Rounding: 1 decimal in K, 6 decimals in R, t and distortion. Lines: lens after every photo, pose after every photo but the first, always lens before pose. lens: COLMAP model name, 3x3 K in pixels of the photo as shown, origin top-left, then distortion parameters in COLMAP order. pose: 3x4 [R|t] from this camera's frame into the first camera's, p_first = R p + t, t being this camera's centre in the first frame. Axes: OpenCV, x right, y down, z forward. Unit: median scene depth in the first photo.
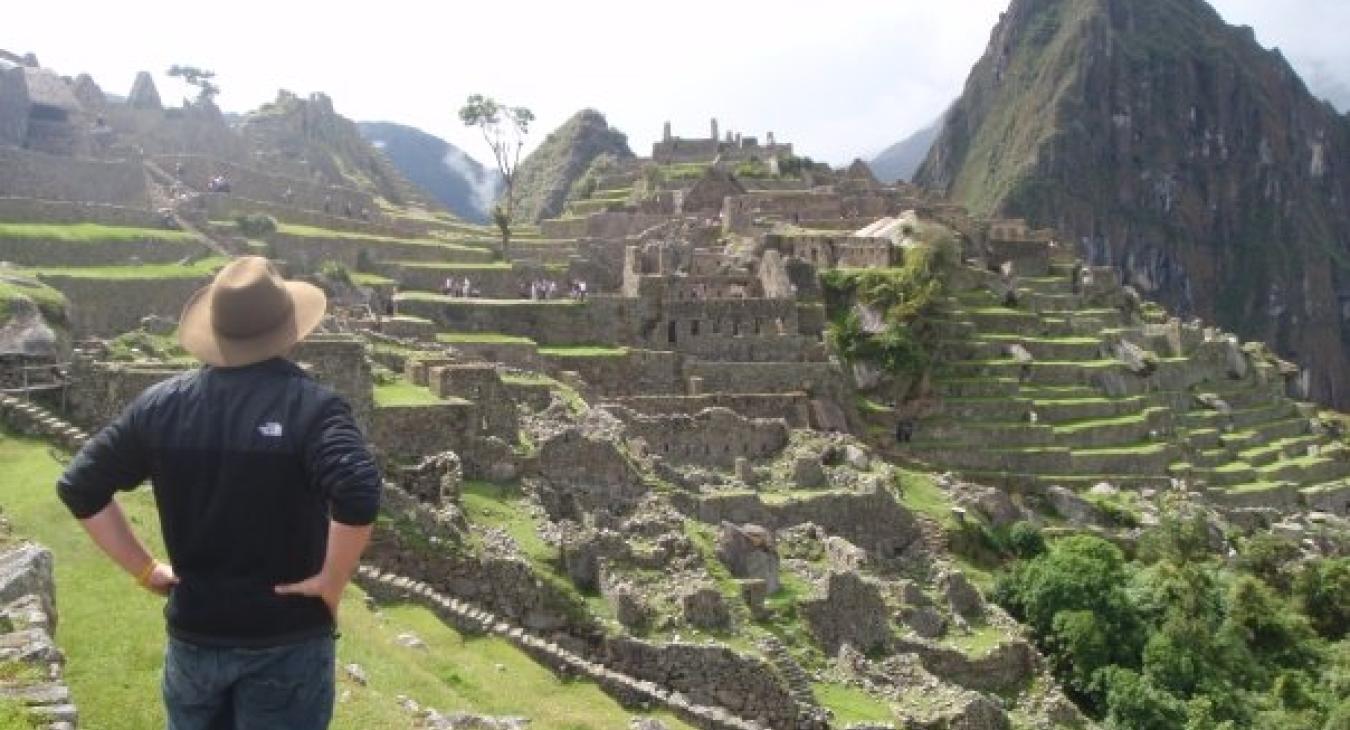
lens RADIAL K [[1139.8, 0, 683.2], [0, 1139.8, 351.3], [0, 0, 1]] dist [-0.069663, 0.049542]
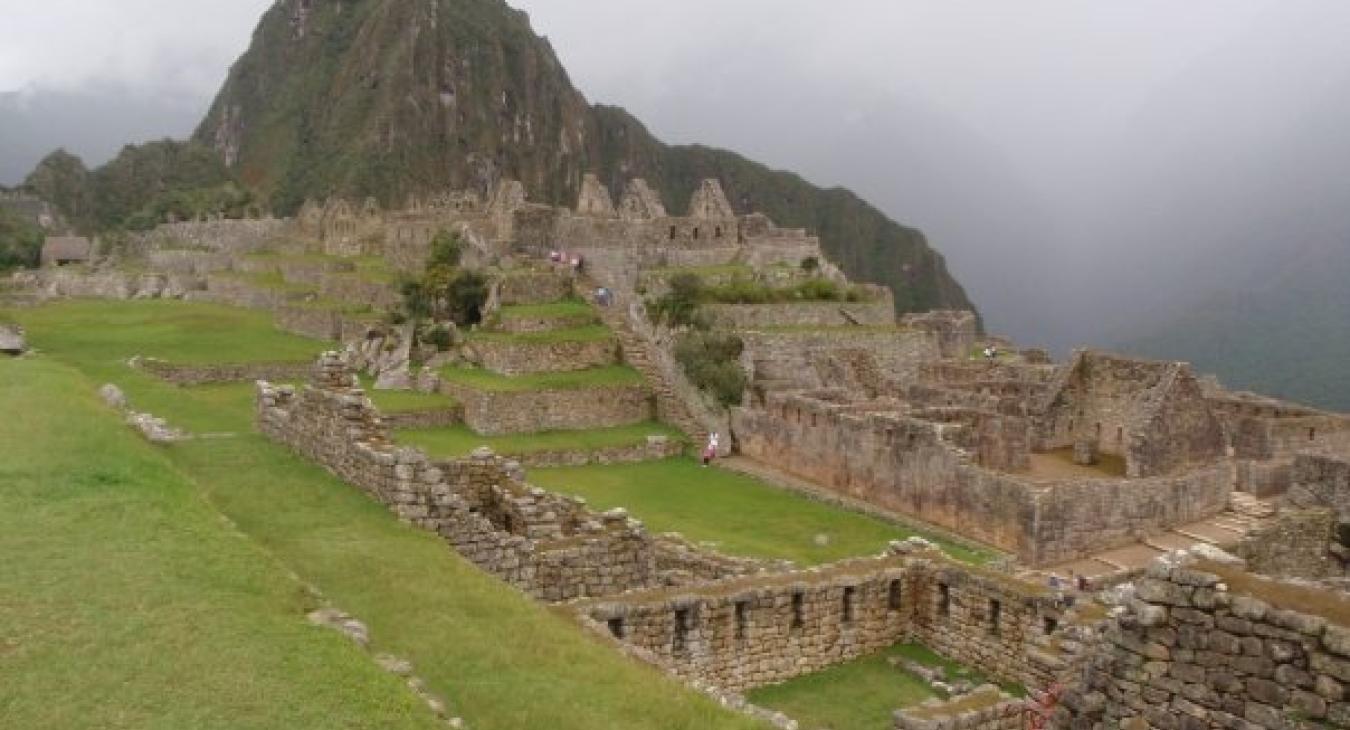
lens RADIAL K [[1139.8, 0, 682.7], [0, 1139.8, 354.4], [0, 0, 1]] dist [-0.069663, 0.049542]
pose [[0.756002, -0.042029, 0.653218, -0.390769], [0.011320, 0.998627, 0.051152, -0.164379], [-0.654471, -0.031277, 0.755440, 0.648895]]
